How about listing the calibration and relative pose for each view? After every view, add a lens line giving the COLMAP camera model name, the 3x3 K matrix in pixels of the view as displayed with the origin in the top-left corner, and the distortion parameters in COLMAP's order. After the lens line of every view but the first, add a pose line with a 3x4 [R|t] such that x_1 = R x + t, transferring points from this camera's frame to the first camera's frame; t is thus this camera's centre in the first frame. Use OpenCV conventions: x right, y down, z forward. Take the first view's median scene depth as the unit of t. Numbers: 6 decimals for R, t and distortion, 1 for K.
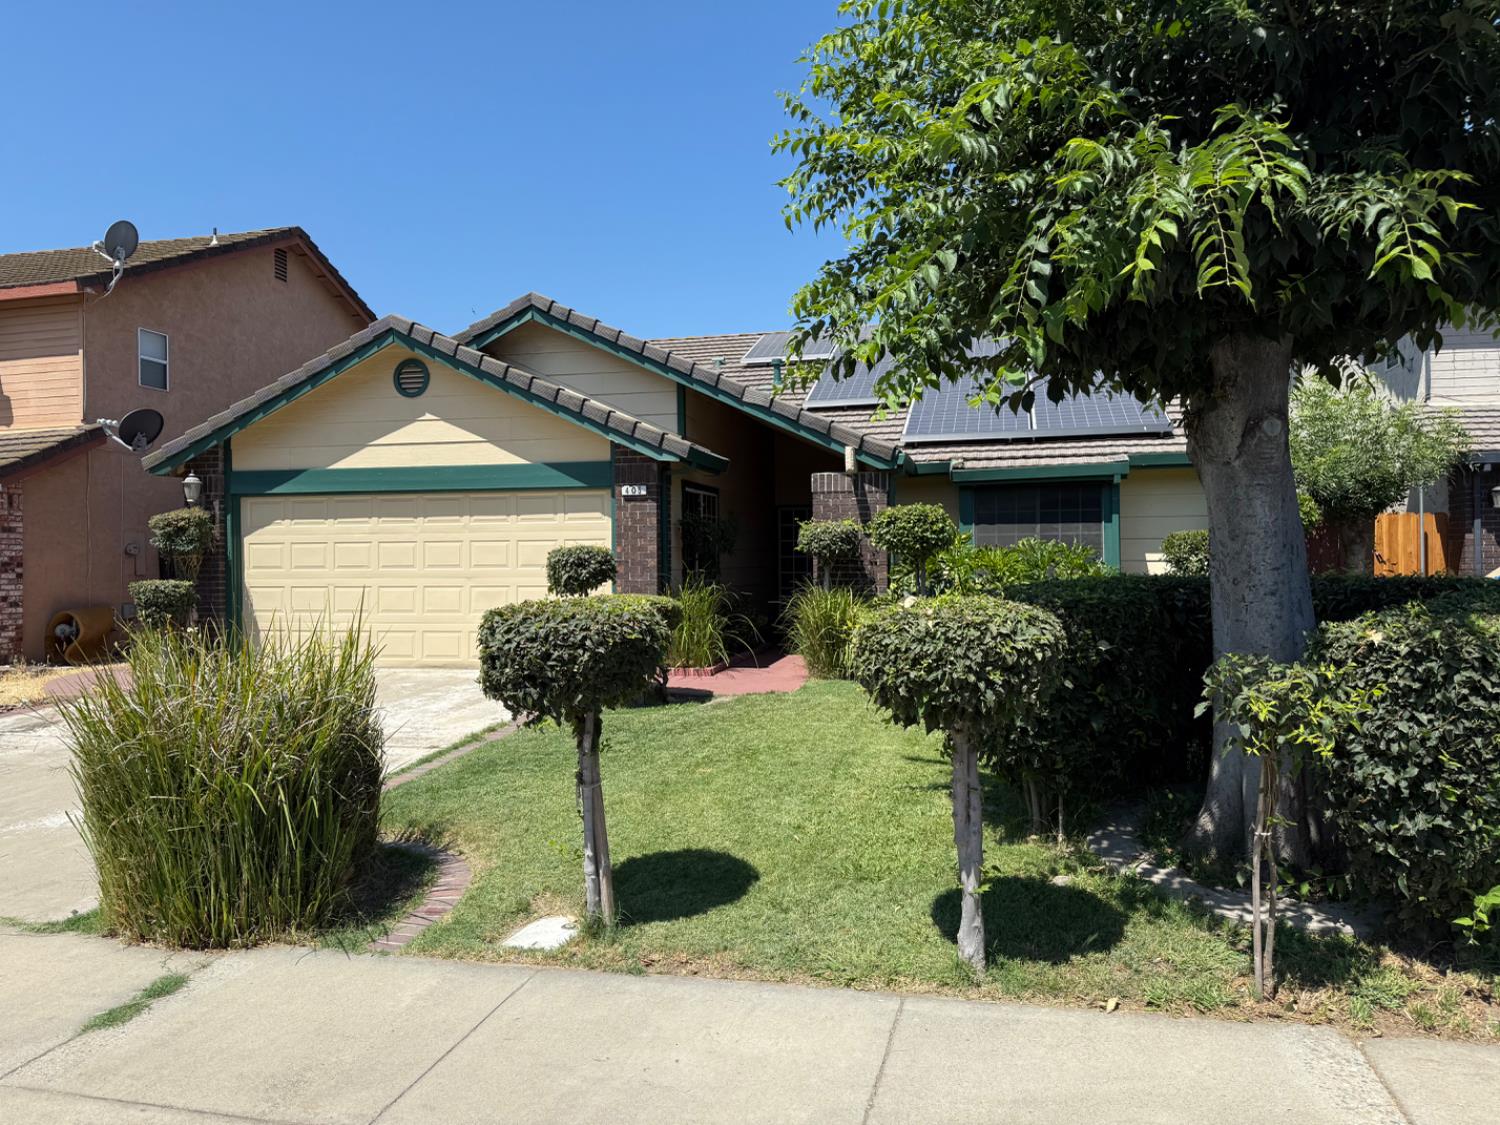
lens RADIAL K [[1060.1, 0, 750.0], [0, 1060.1, 562.5], [0, 0, 1]] dist [0.144286, -0.216374]
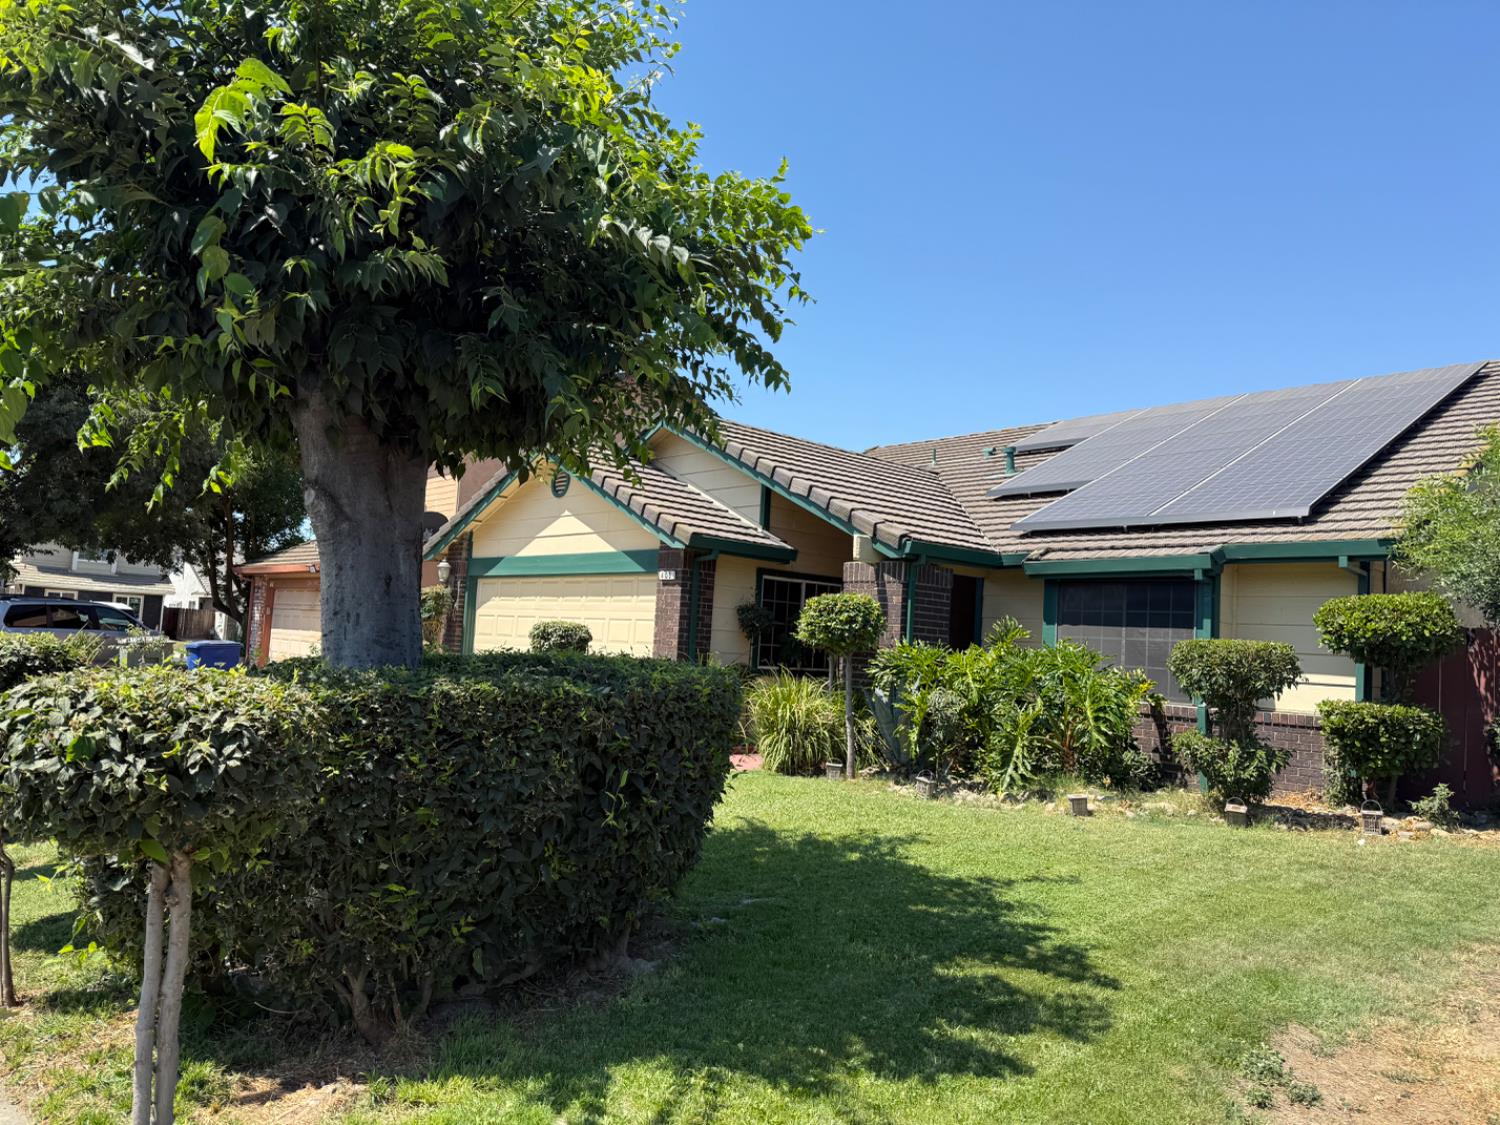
lens RADIAL K [[1060.1, 0, 750.0], [0, 1060.1, 562.5], [0, 0, 1]] dist [0.144286, -0.216374]
pose [[0.822004, 0.009566, -0.569402, 0.529229], [-0.062744, 0.995293, -0.073857, -0.005758], [0.566015, 0.096437, 0.818735, 0.144662]]
